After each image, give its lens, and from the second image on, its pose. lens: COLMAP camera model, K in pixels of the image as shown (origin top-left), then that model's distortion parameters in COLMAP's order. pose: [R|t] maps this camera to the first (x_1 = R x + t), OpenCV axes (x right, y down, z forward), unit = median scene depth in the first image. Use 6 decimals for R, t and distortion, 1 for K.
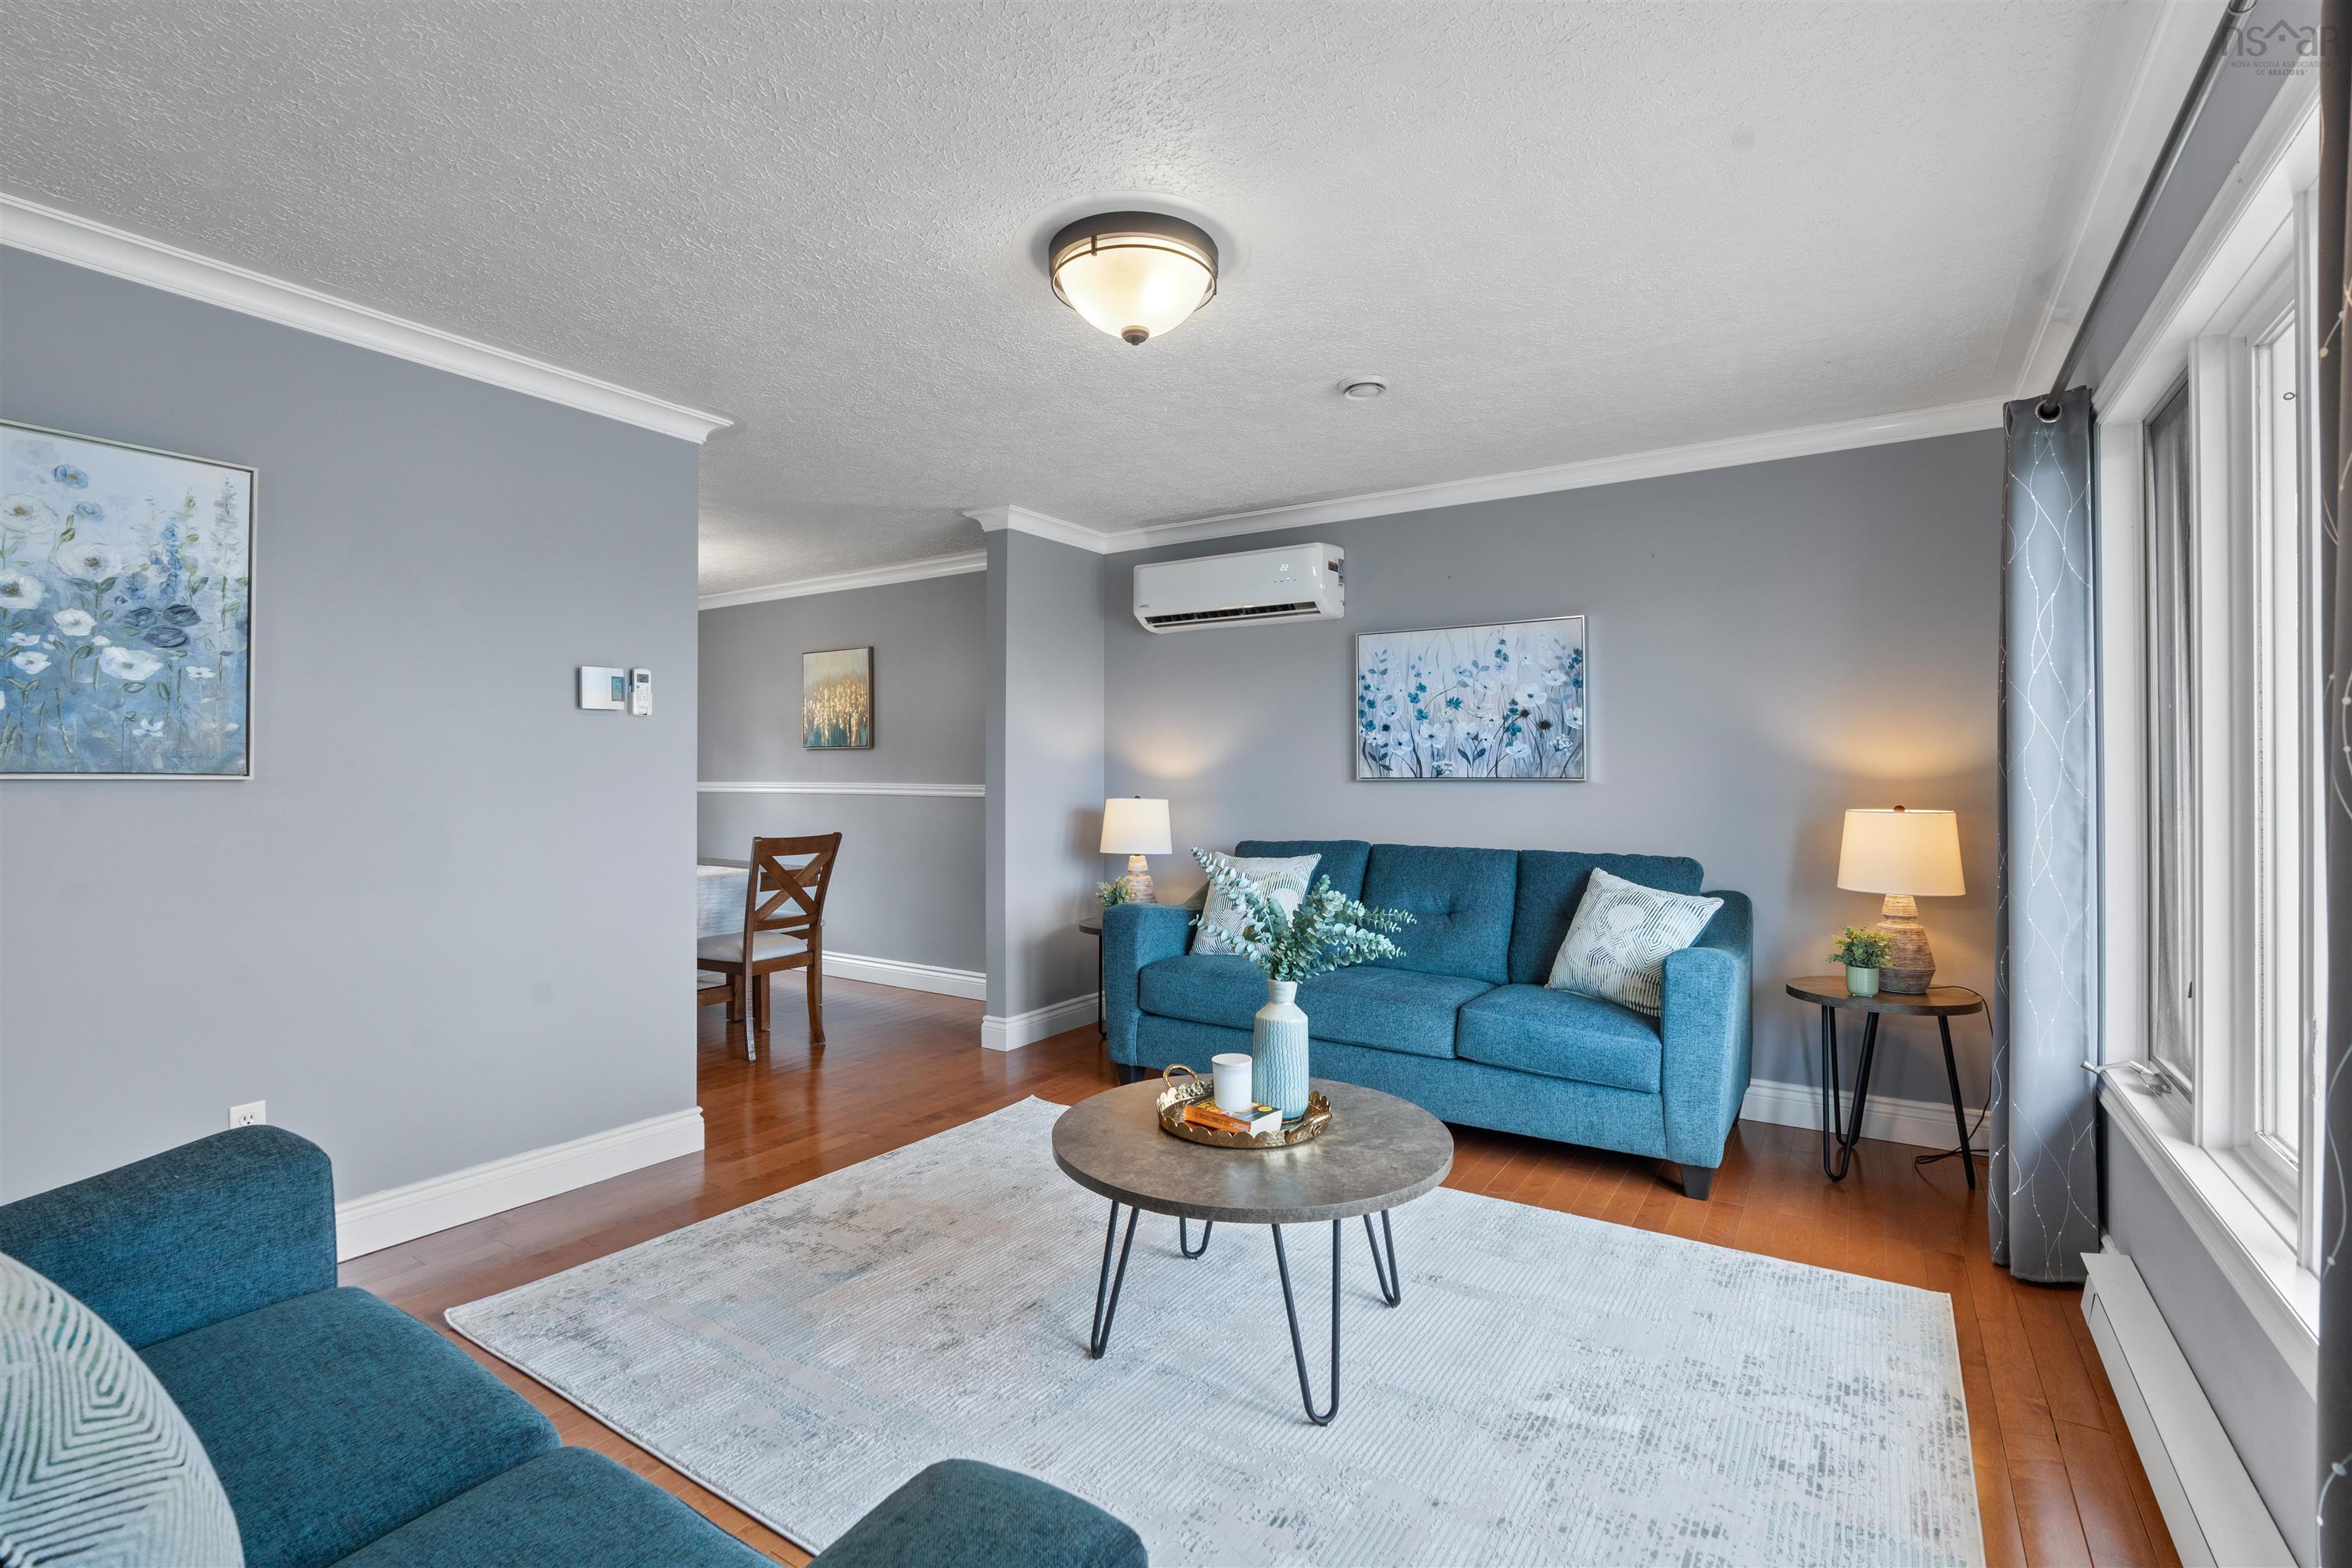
lens RADIAL K [[1062.5, 0, 1167.9], [0, 1062.5, 772.4], [0, 0, 1]] dist [-0.014951, 0.004789]
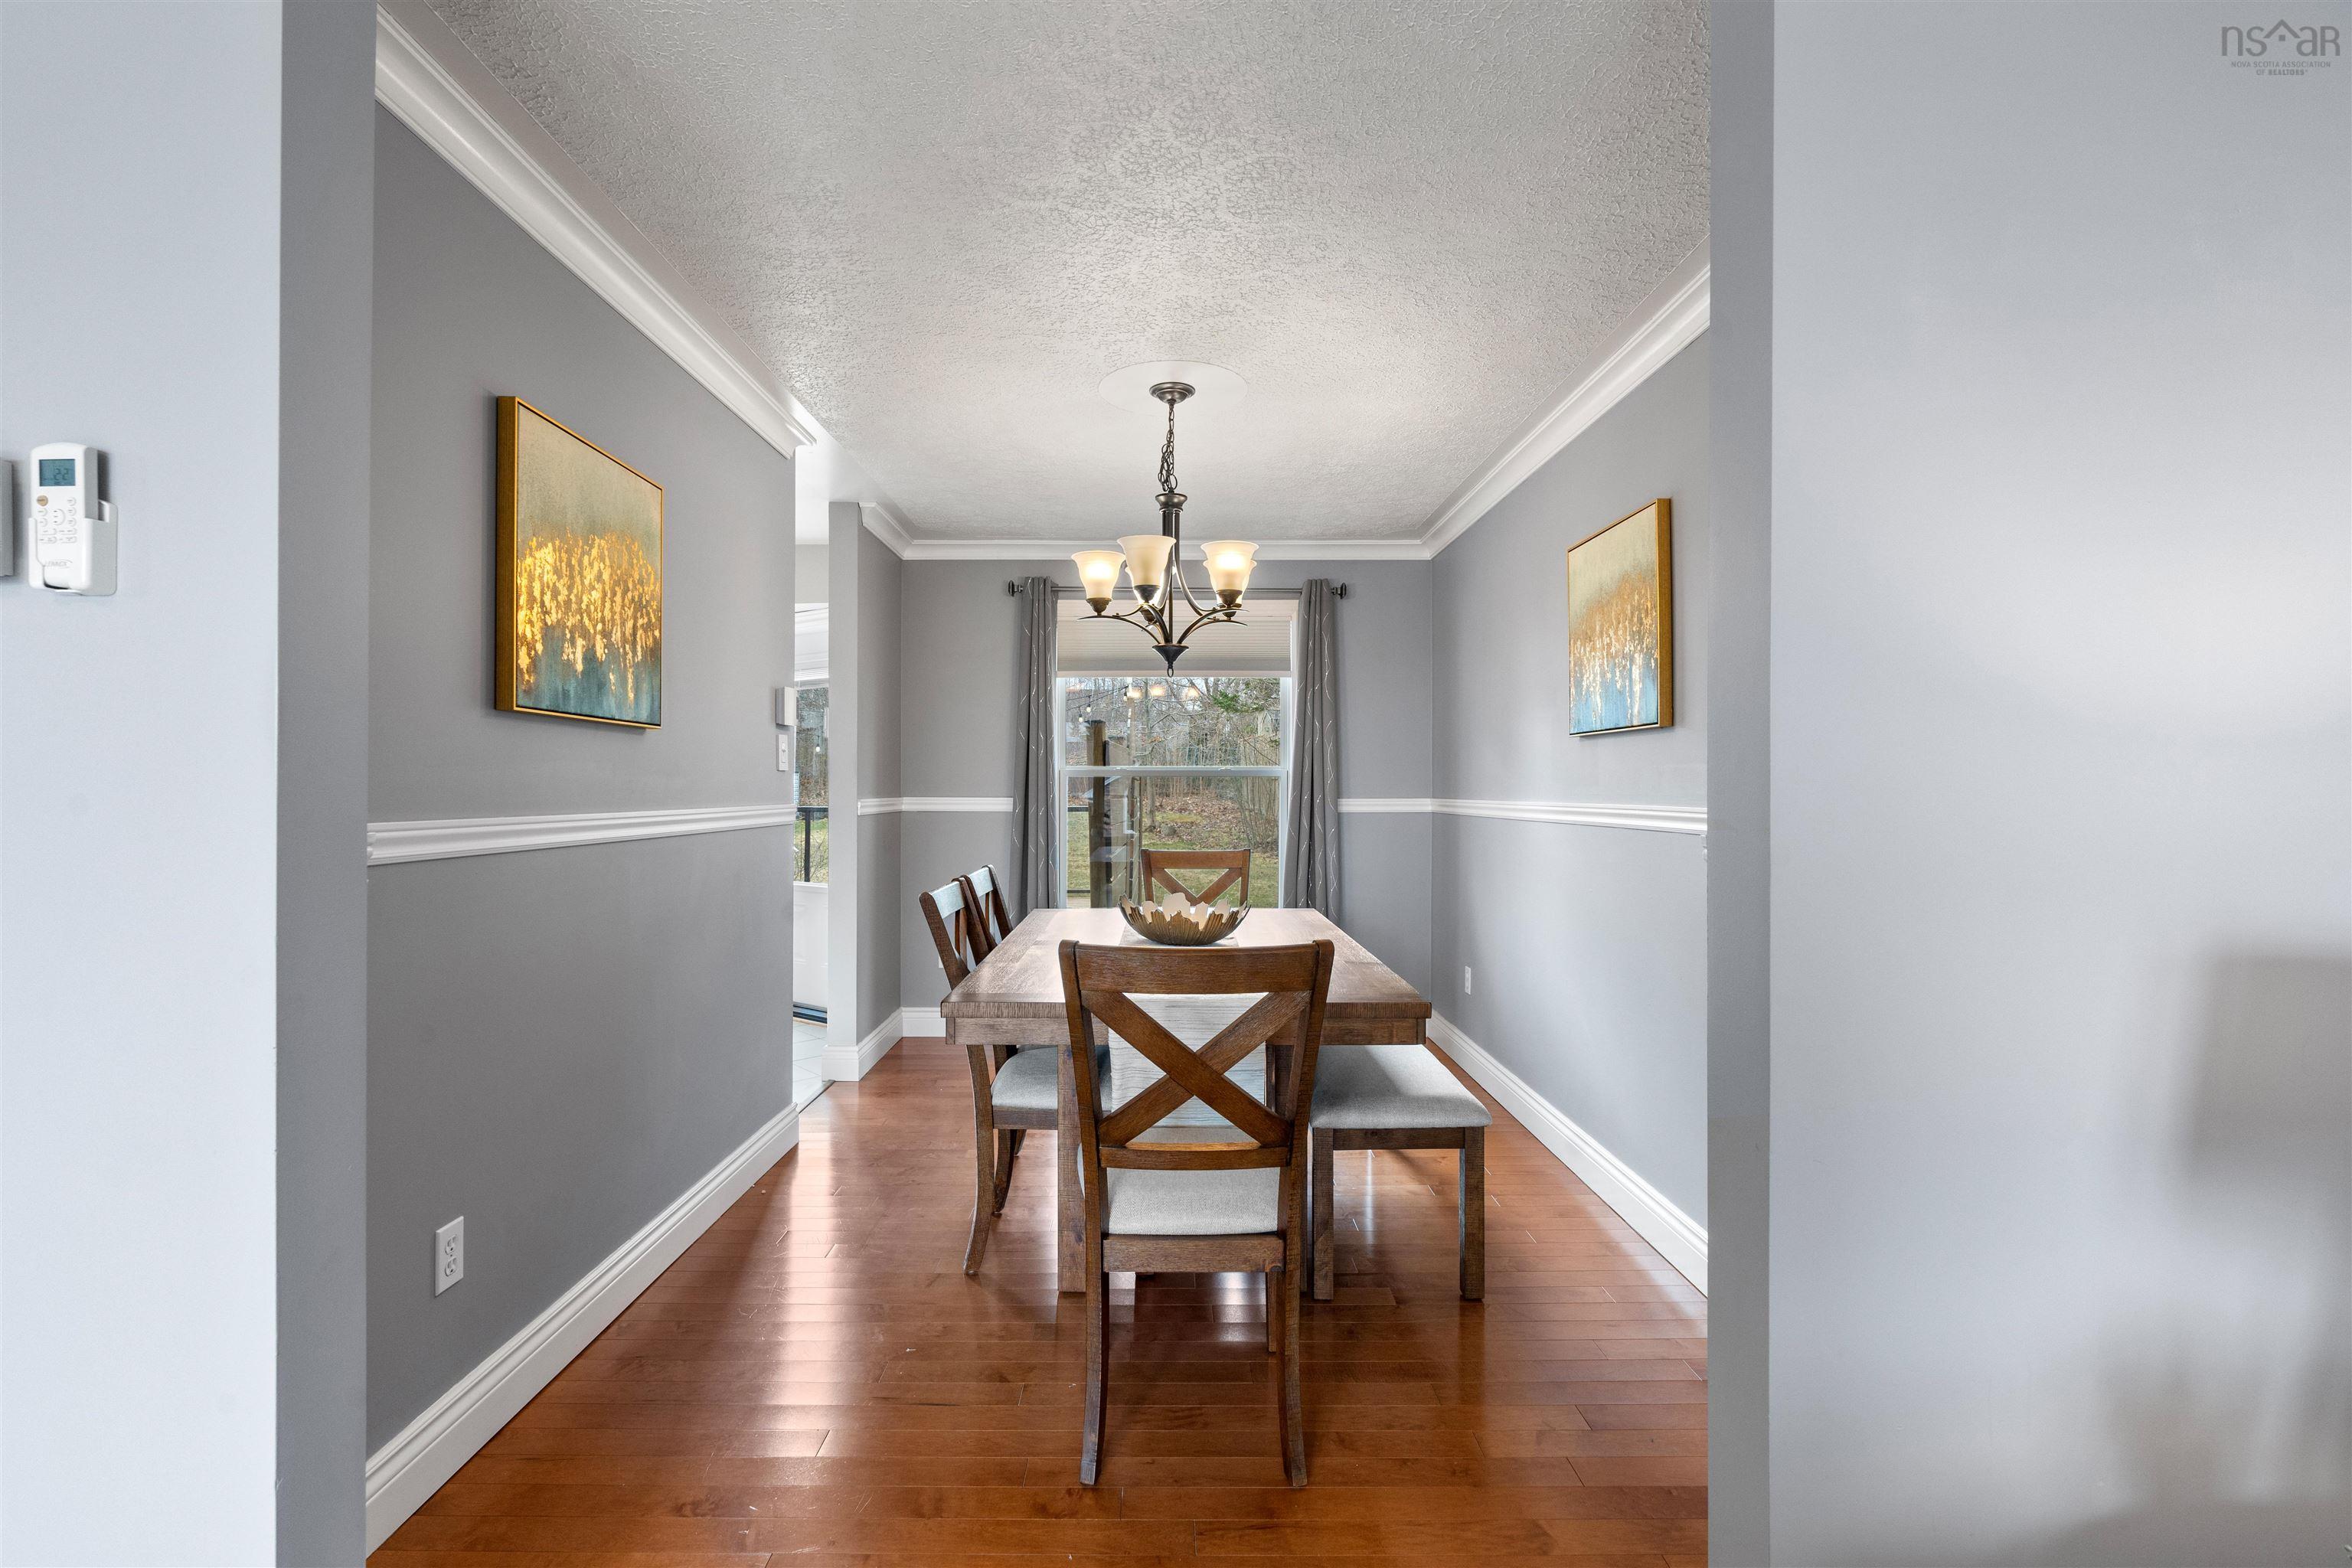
lens RADIAL K [[1062.5, 0, 1138.8], [0, 1062.5, 788.9], [0, 0, 1]] dist [-0.014951, 0.004789]
pose [[0.522377, 0.000825, -0.852714, -0.030178], [-0.003703, 0.999992, -0.001301, 0.004603], [0.852707, 0.003837, 0.522376, 0.887996]]
